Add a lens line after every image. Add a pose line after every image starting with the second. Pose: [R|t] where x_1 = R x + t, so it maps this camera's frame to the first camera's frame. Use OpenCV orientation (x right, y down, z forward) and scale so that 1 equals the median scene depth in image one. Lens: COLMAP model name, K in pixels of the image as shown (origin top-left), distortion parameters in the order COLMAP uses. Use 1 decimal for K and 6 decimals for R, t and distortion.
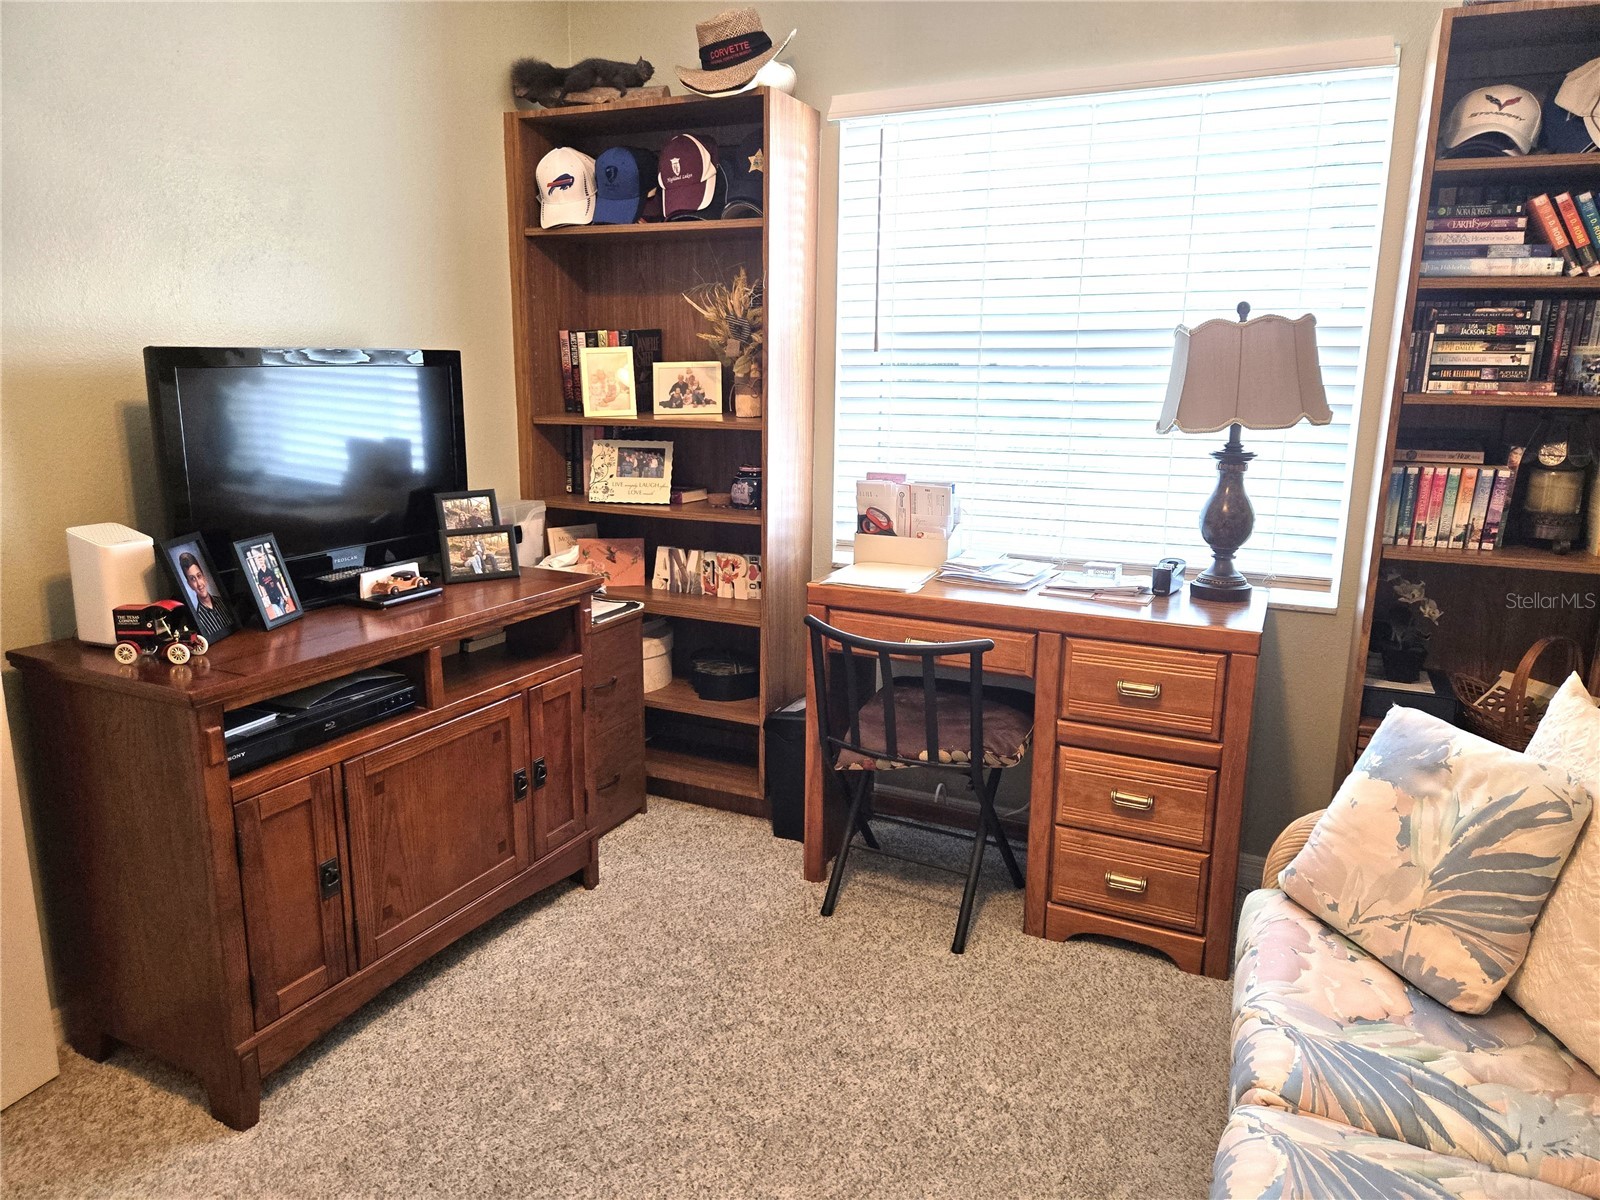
lens RADIAL K [[1069.4, 0, 799.3], [0, 1069.4, 594.7], [0, 0, 1]] dist [0.067853, -0.059570]
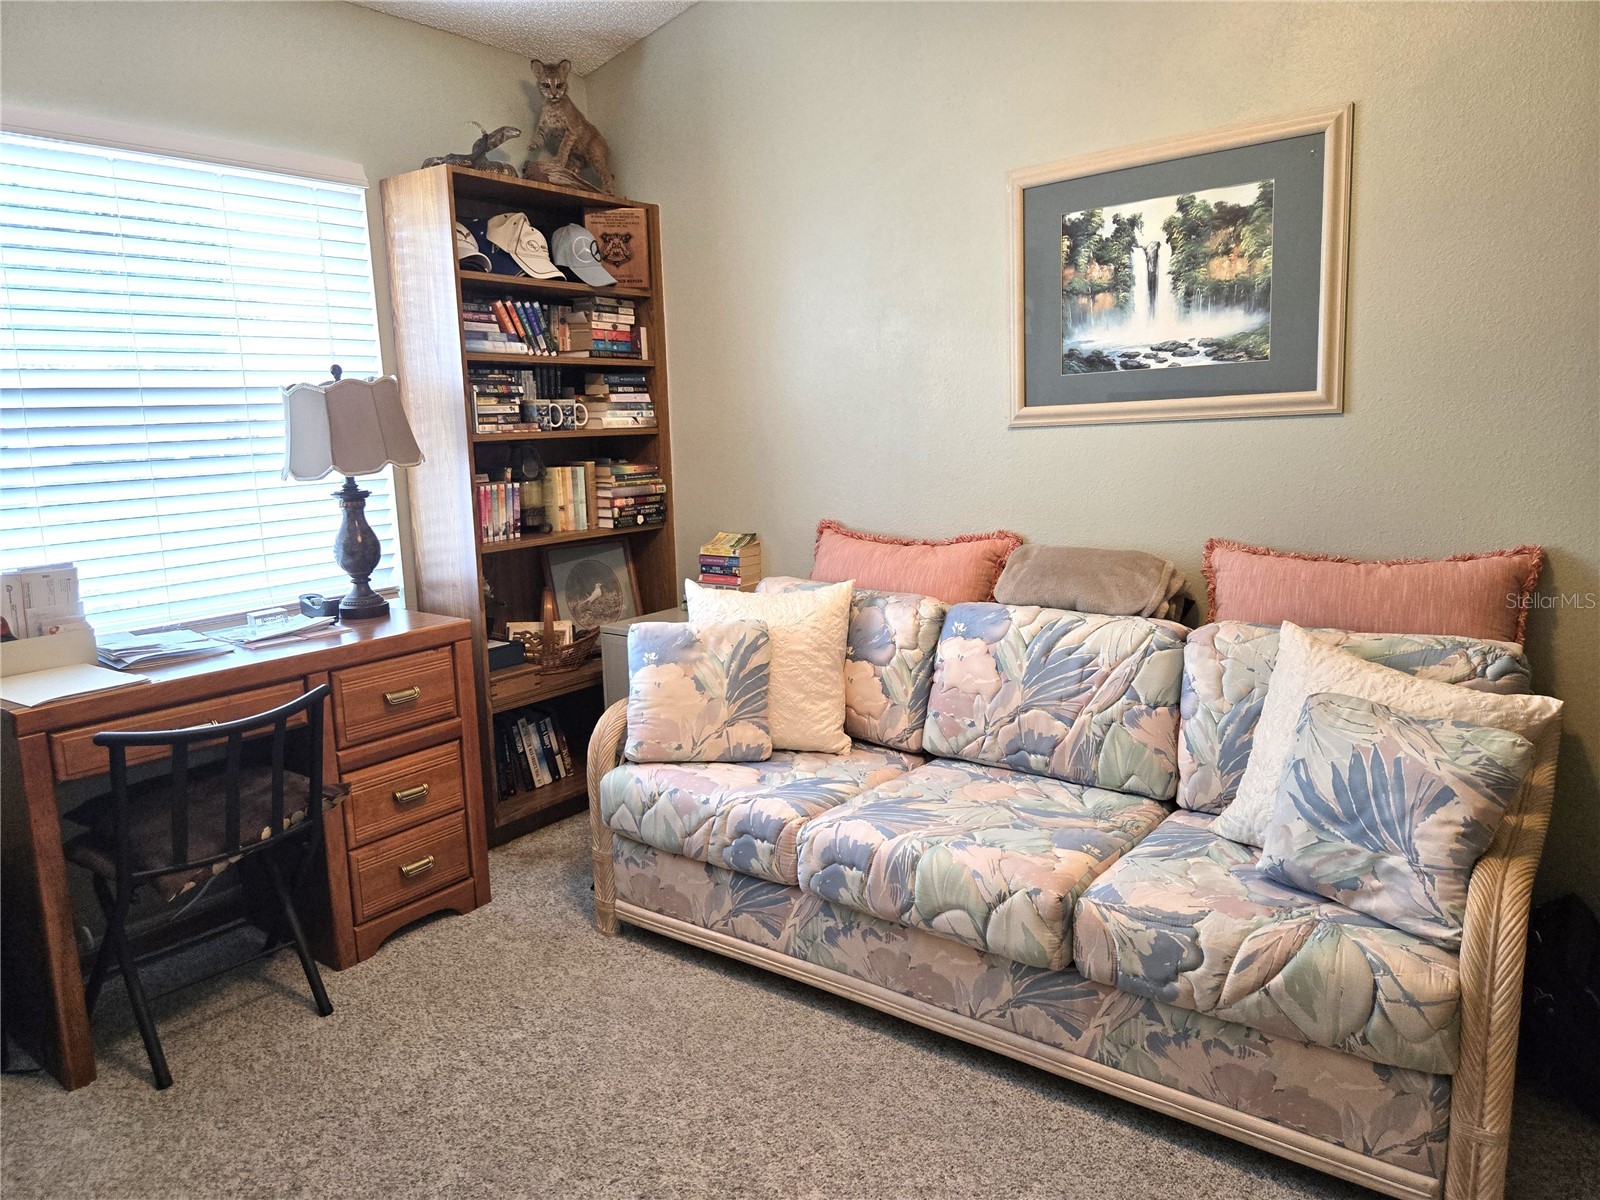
lens RADIAL K [[1069.4, 0, 767.2], [0, 1069.4, 598.6], [0, 0, 1]] dist [0.067853, -0.059570]
pose [[0.235855, -0.186358, 0.953752, -0.703166], [0.241492, 0.961893, 0.128230, -0.068425], [-0.941305, 0.200080, 0.271871, 0.313016]]
